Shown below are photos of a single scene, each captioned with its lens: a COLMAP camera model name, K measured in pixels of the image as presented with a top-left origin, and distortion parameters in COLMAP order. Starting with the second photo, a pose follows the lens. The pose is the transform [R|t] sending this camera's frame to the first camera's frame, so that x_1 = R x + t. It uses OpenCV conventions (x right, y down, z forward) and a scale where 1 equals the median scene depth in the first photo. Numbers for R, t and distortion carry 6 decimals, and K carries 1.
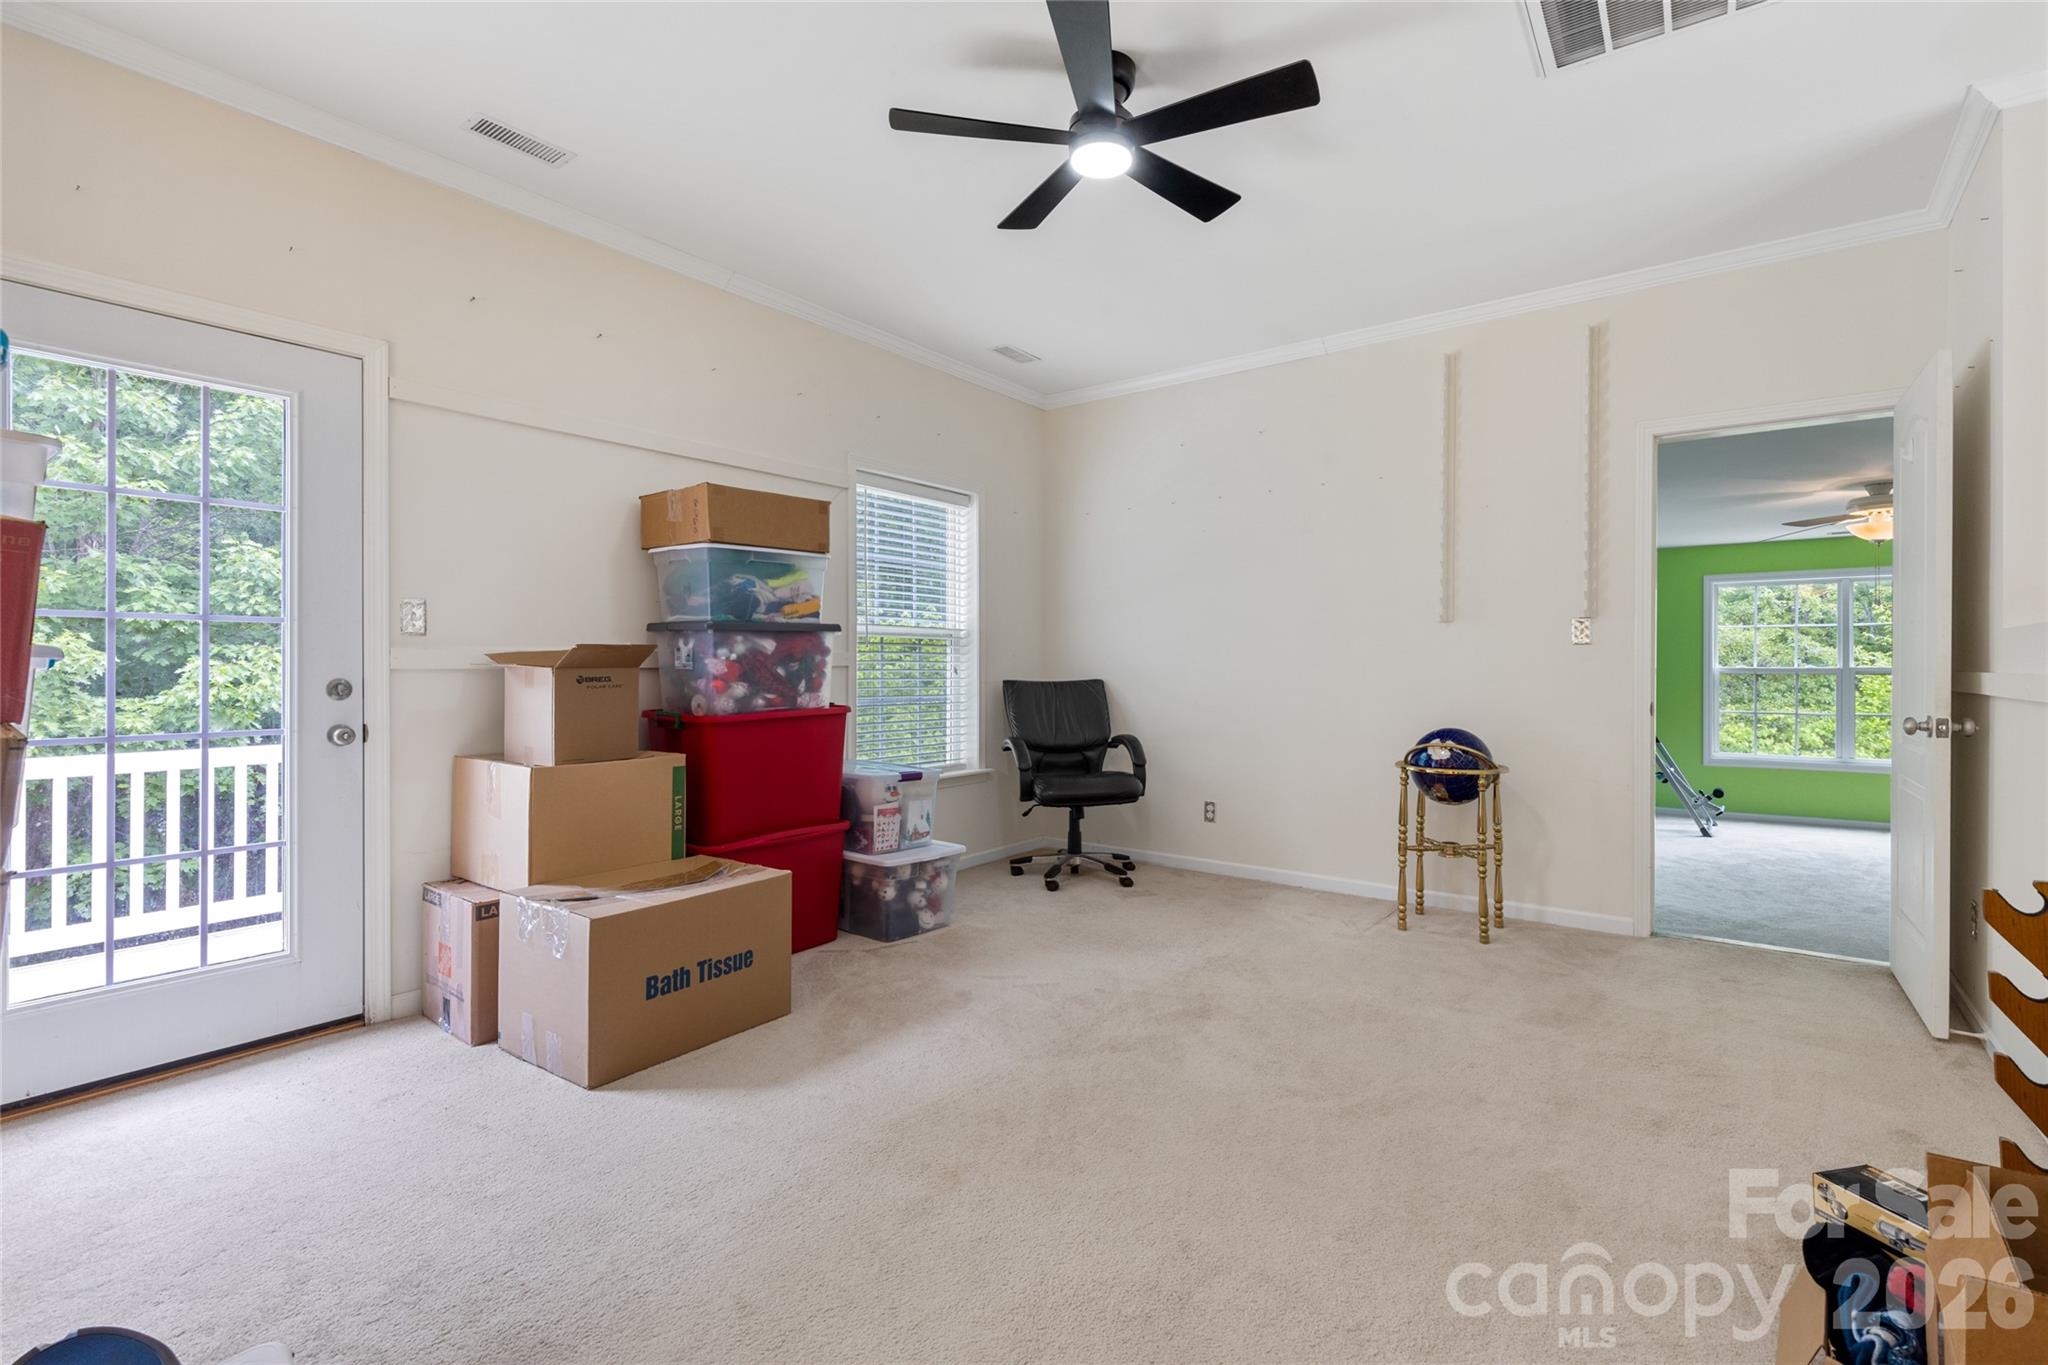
lens RADIAL K [[930.5, 0, 1036.7], [0, 930.5, 666.2], [0, 0, 1]] dist [0.005102, 0.000599]
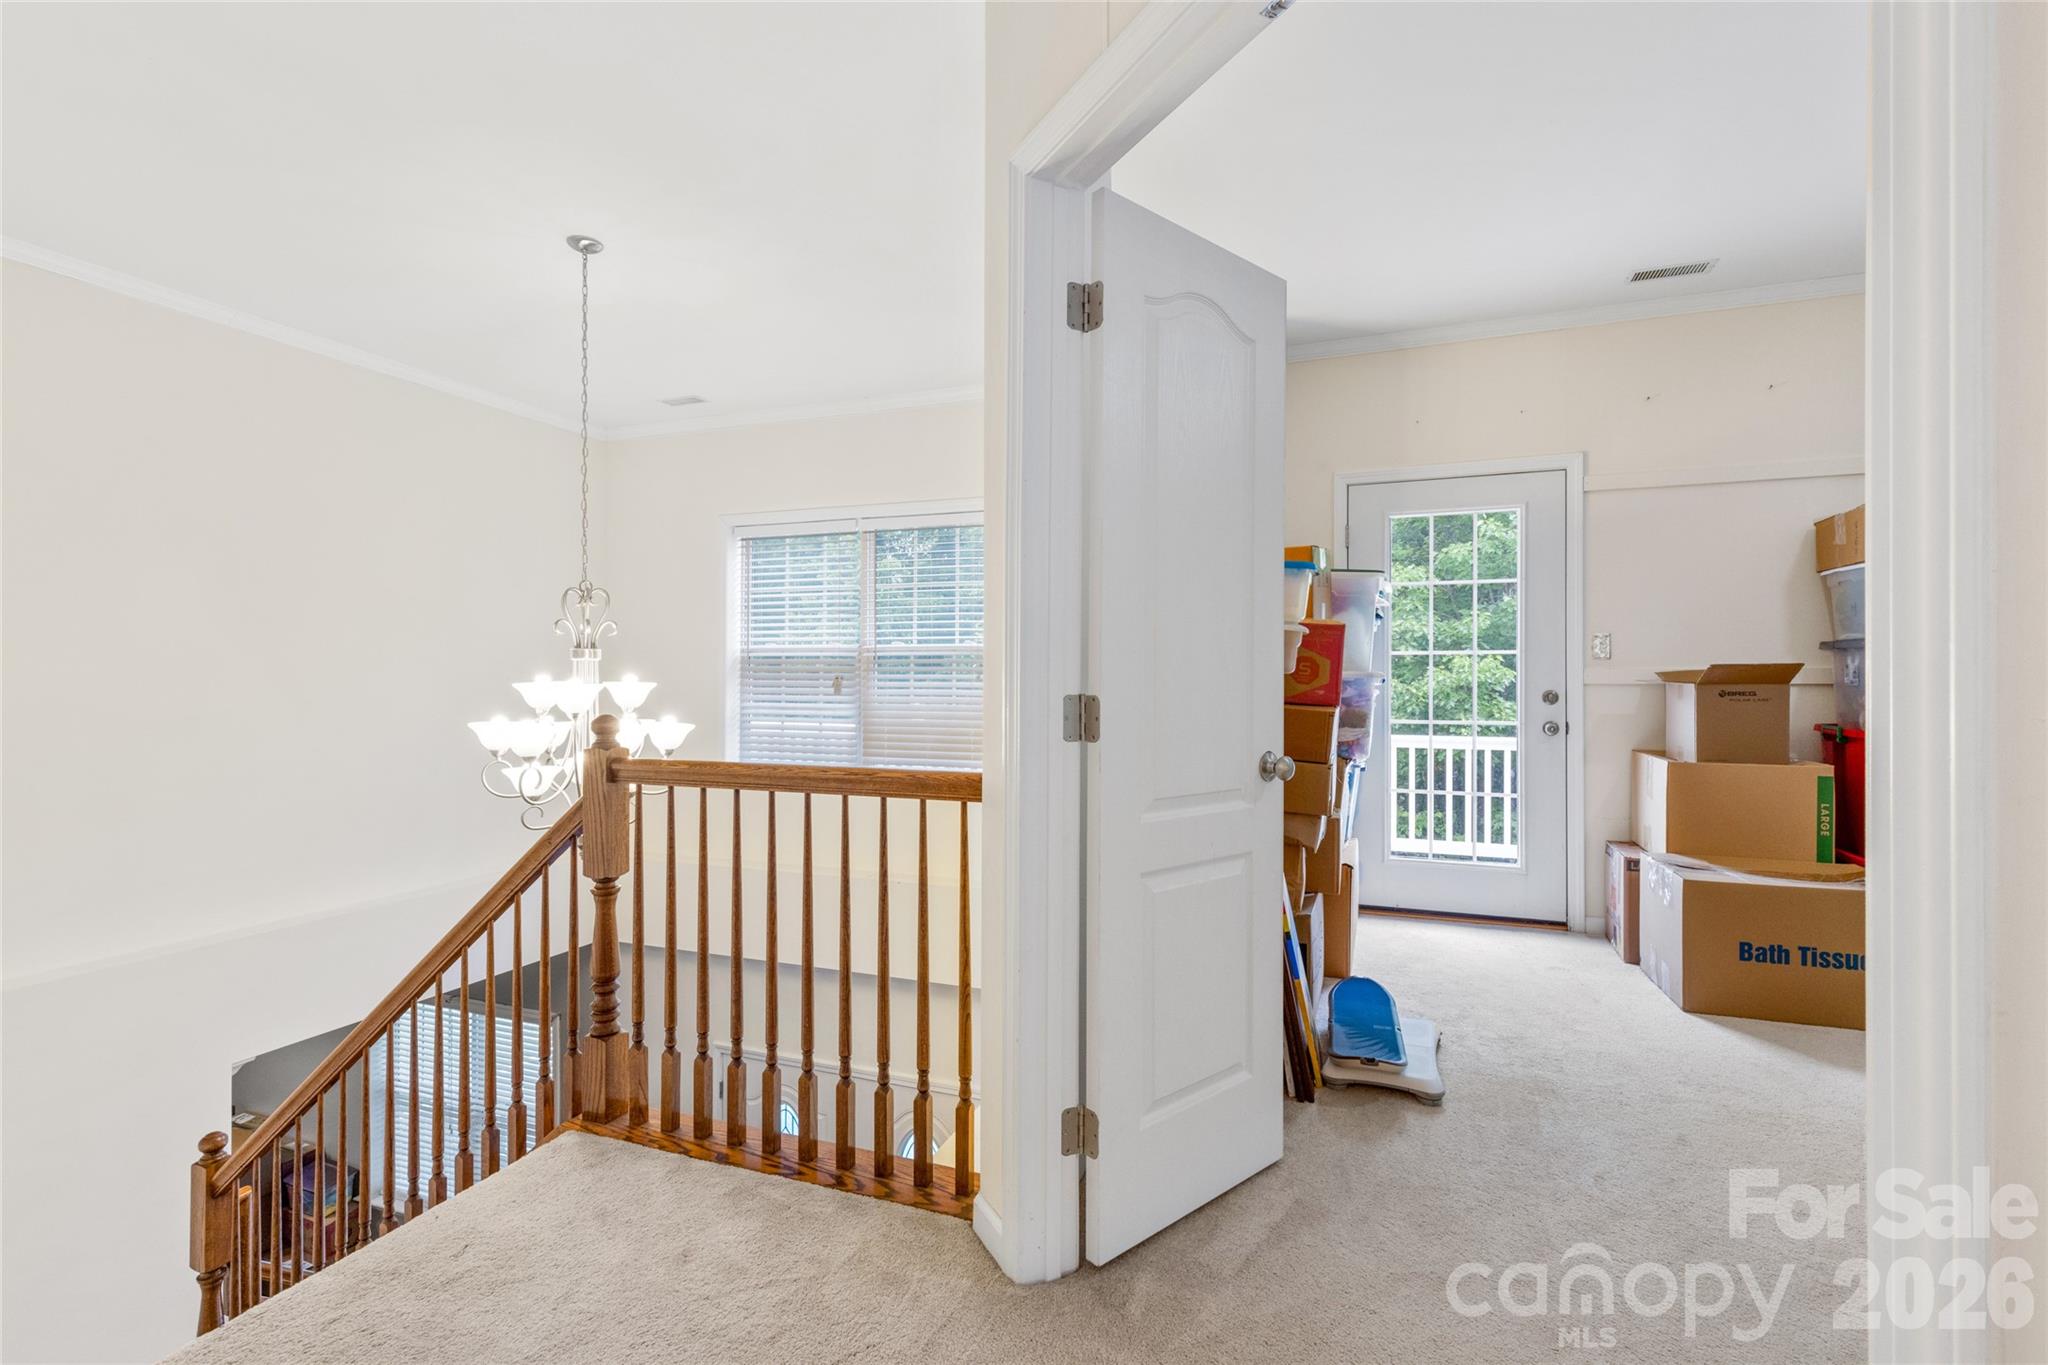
lens RADIAL K [[930.5, 0, 1026.6], [0, 930.5, 678.0], [0, 0, 1]] dist [0.005102, 0.000599]
pose [[0.264118, 0.000520, -0.964490, 0.442596], [0.000305, 1.000000, 0.000623, -0.007119], [0.964490, -0.000458, 0.264118, -0.184526]]
